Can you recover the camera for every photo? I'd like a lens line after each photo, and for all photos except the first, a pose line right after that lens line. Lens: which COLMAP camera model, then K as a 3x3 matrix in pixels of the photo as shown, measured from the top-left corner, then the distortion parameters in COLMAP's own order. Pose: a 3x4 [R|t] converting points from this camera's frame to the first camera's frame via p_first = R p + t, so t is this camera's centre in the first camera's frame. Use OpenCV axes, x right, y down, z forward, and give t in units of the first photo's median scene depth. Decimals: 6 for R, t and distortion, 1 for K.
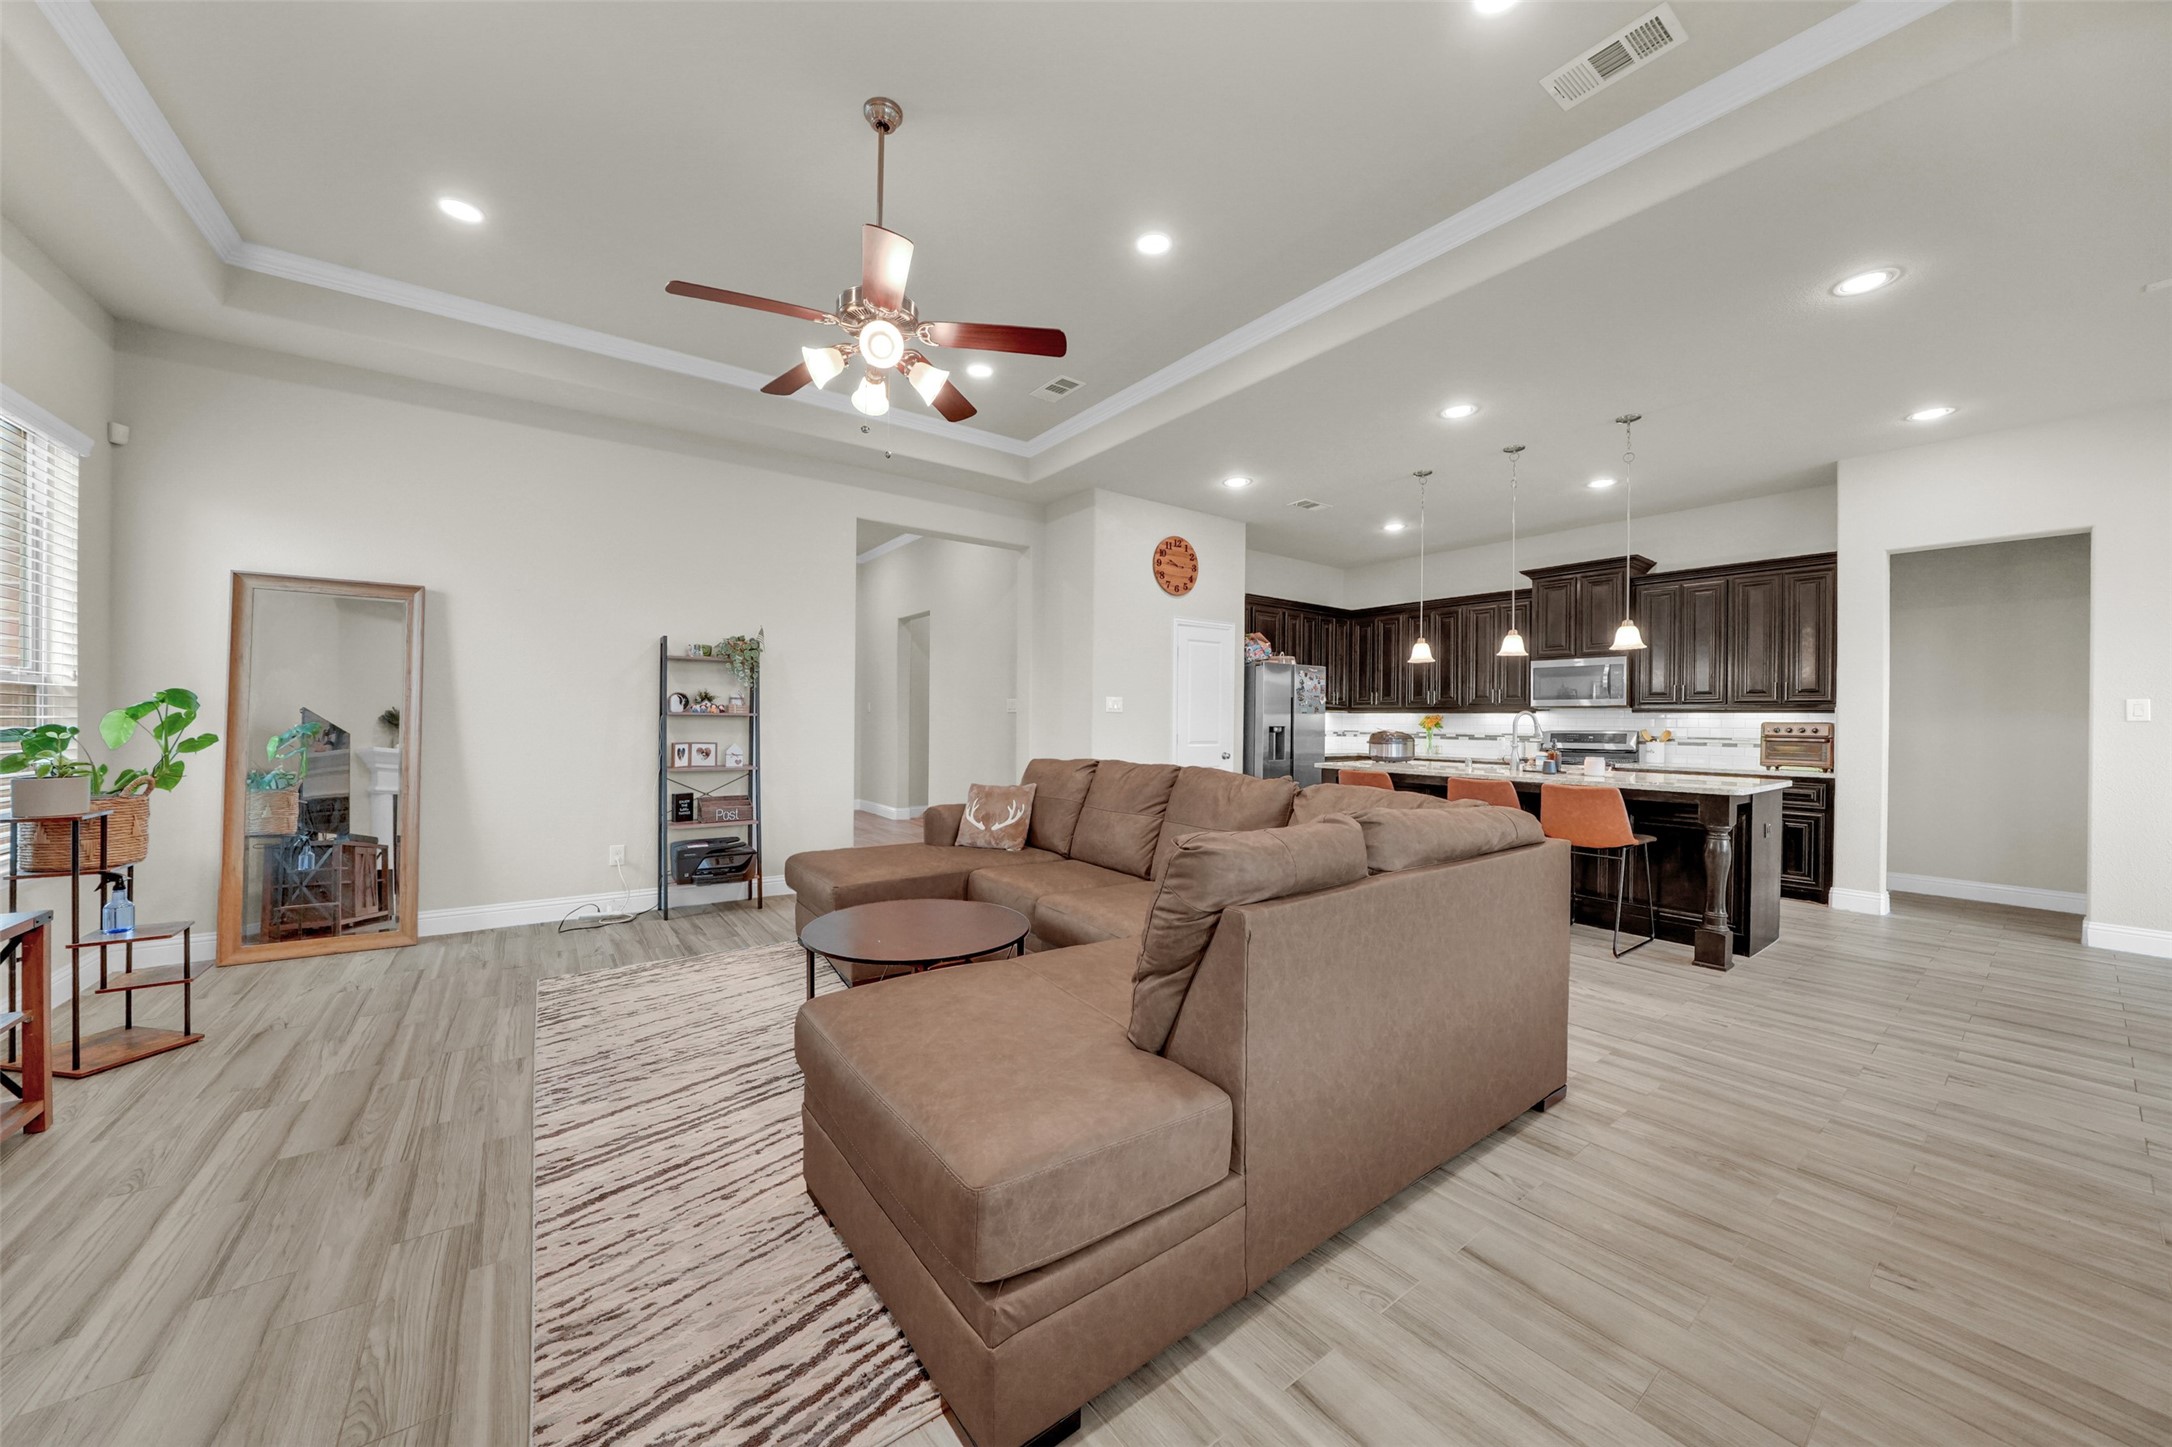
lens RADIAL K [[774.0, 0, 1084.0], [0, 774.0, 725.3], [0, 0, 1]] dist [-0.019459, 0.000520]
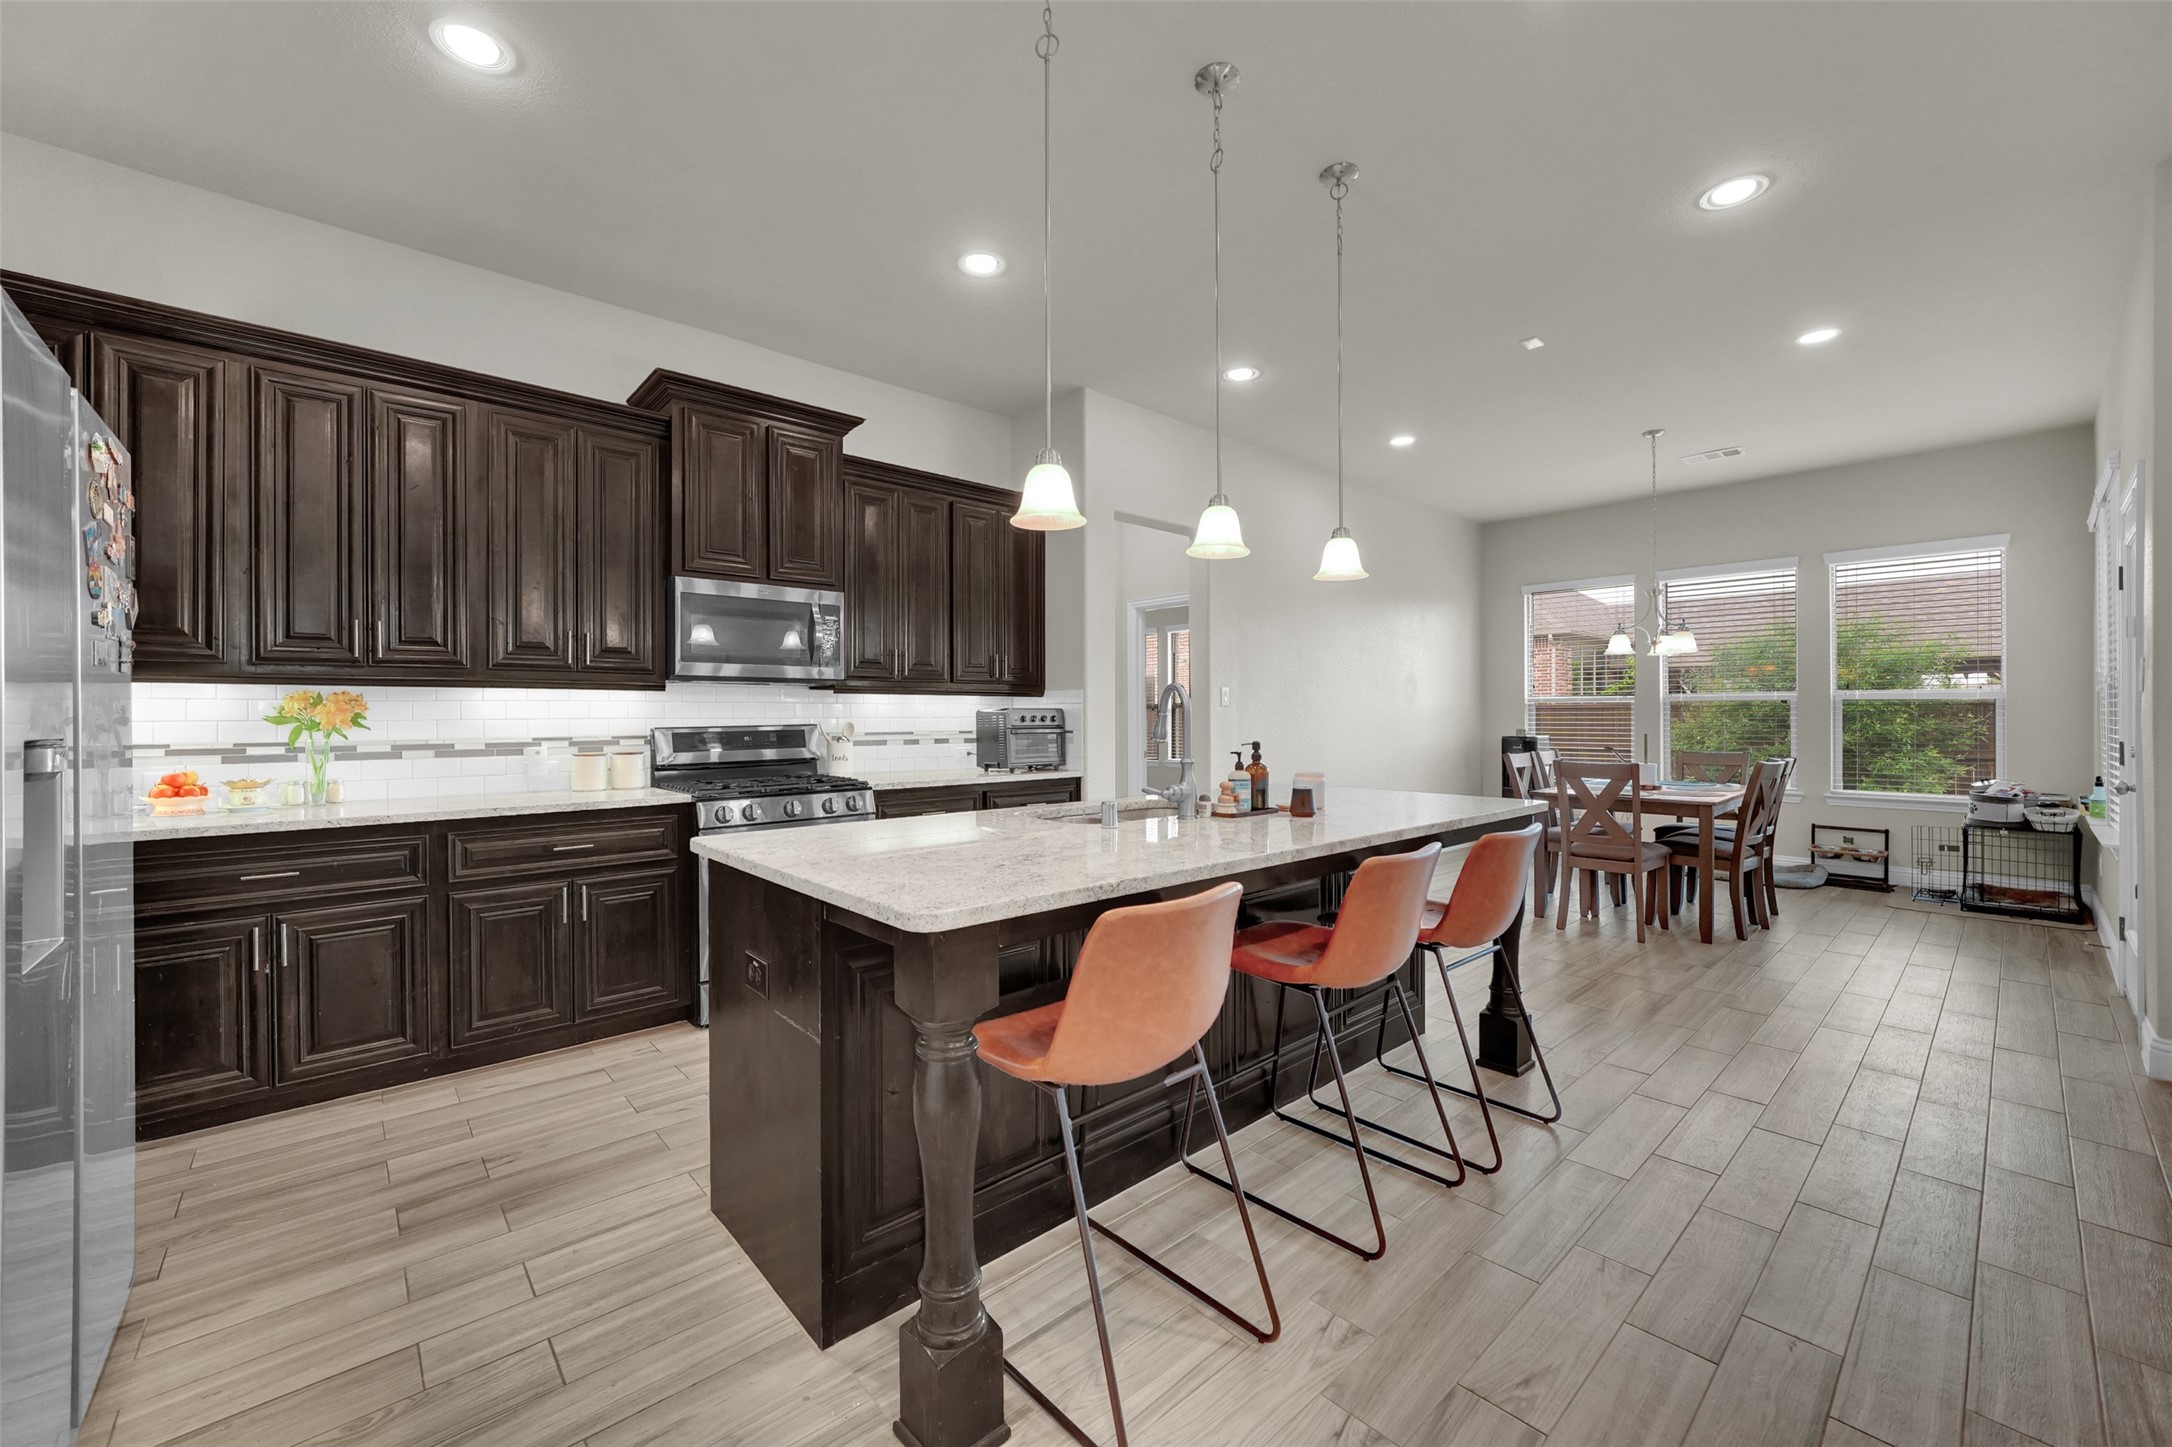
lens RADIAL K [[835.4, 0, 1076.7], [0, 835.4, 723.8], [0, 0, 1]] dist [-0.017480, 0.000107]
pose [[-0.103848, -0.017692, 0.994436, 0.079598], [0.010041, 0.999772, 0.018835, -0.003704], [-0.994543, 0.011941, -0.103646, 1.010078]]
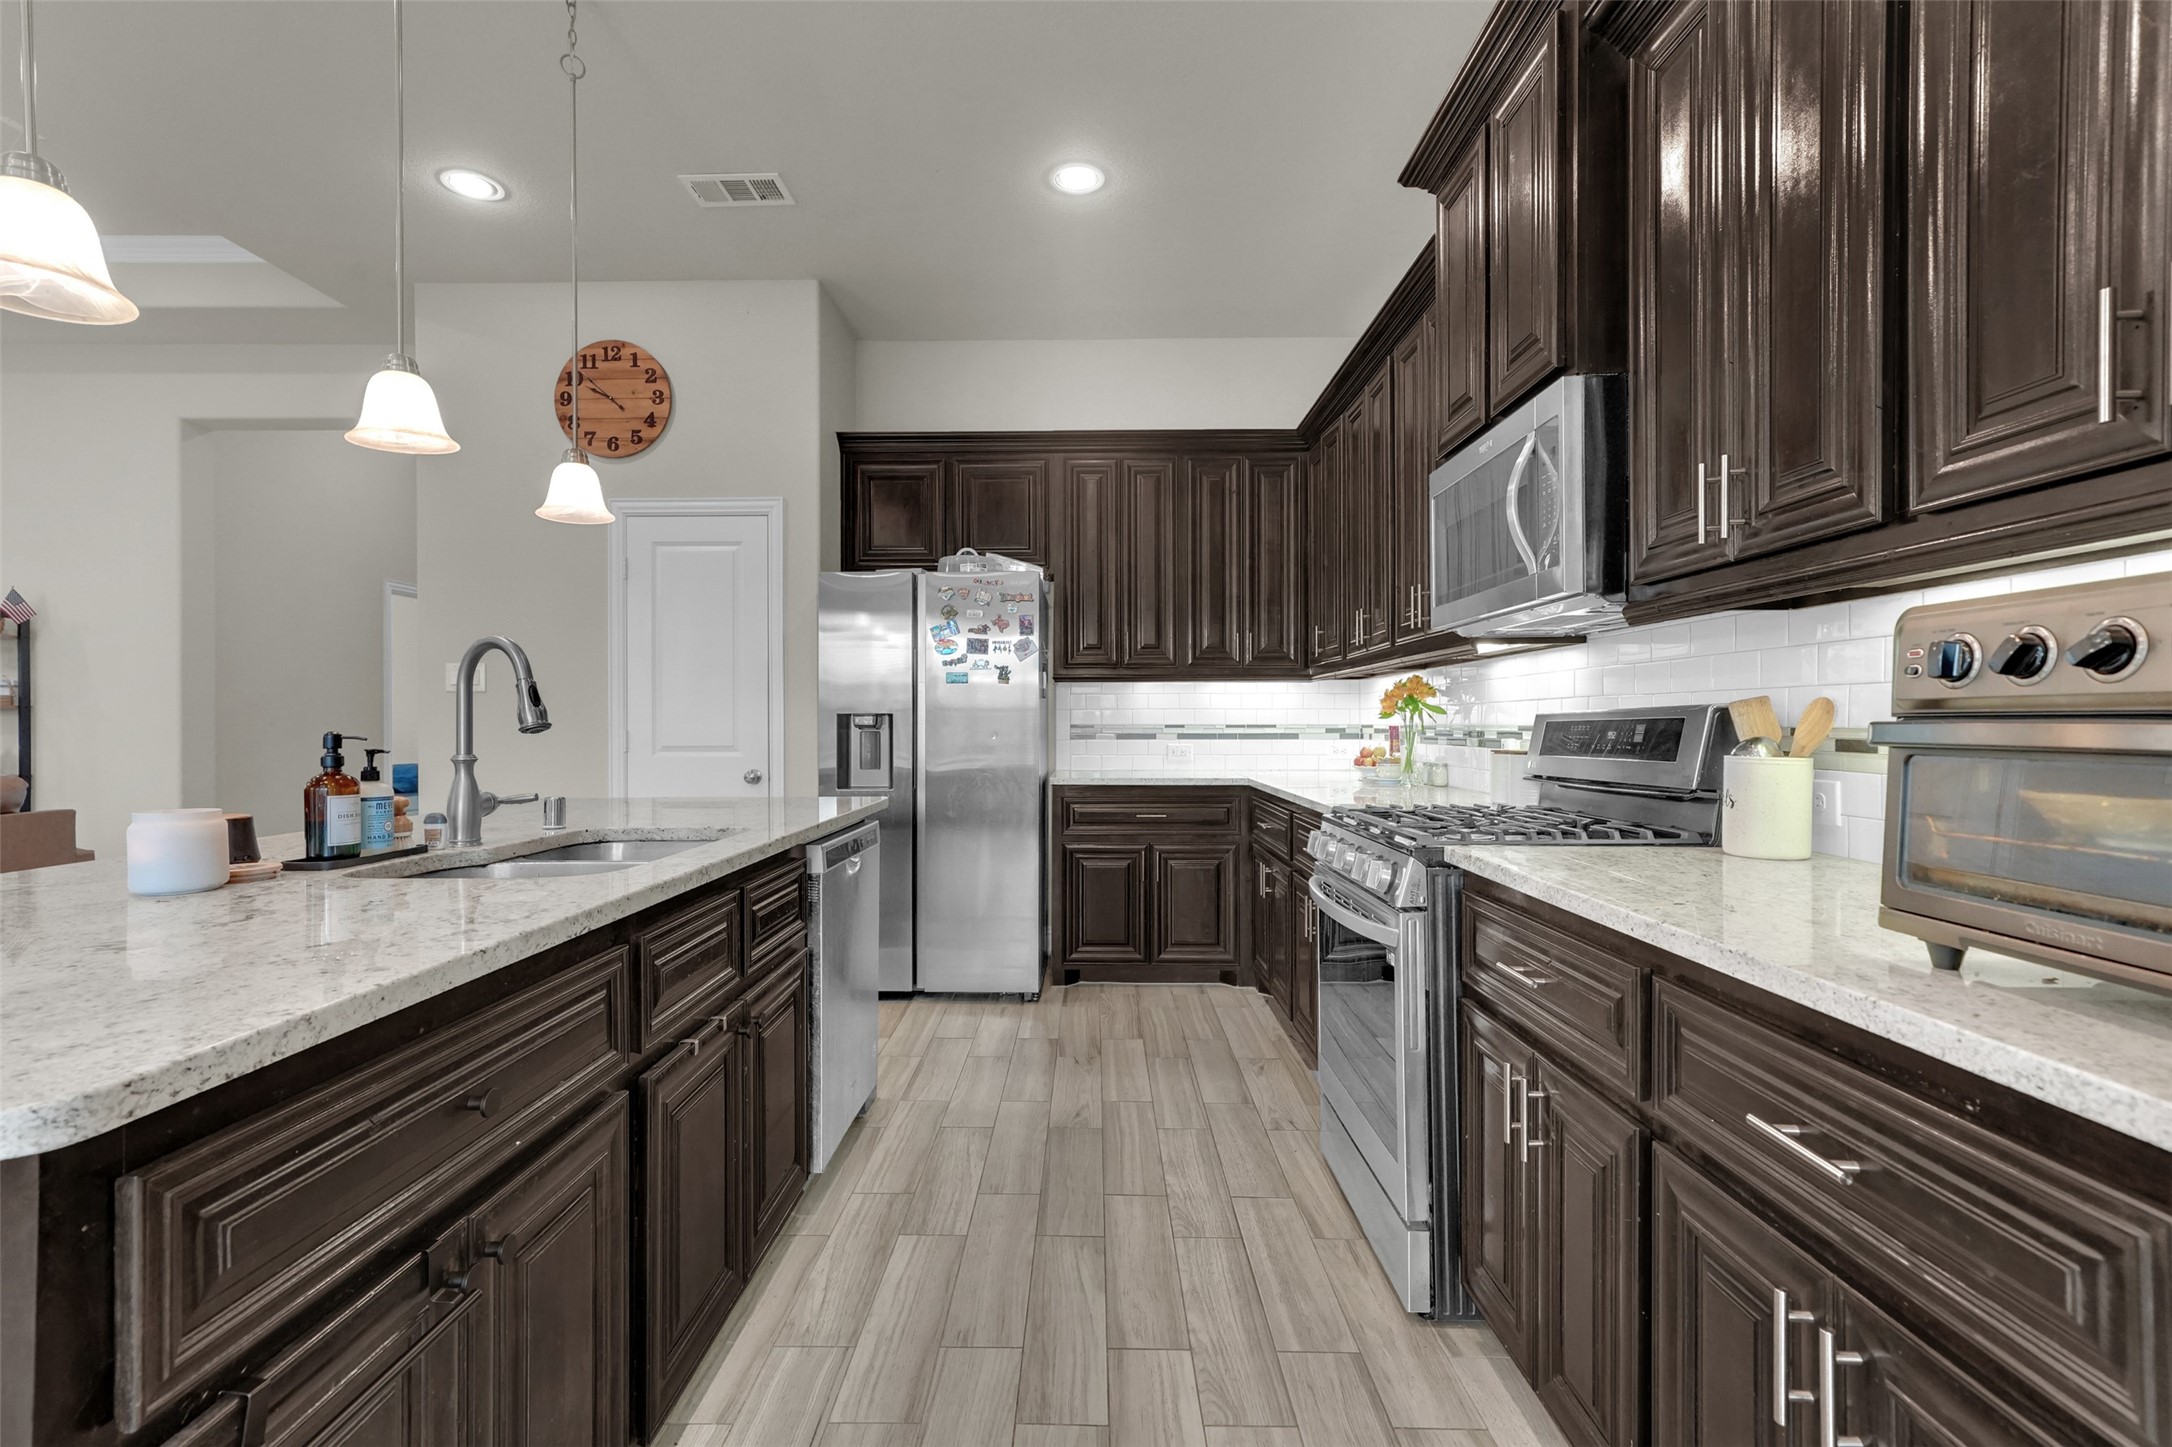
lens RADIAL K [[1009.6, 0, 1048.3], [0, 1009.6, 722.0], [0, 0, 1]] dist [0.012017, 0.000379]
pose [[0.797311, -0.012199, -0.603446, 0.860637], [0.007039, 0.999916, -0.010913, 0.016171], [0.603528, 0.004453, 0.797329, 0.747346]]
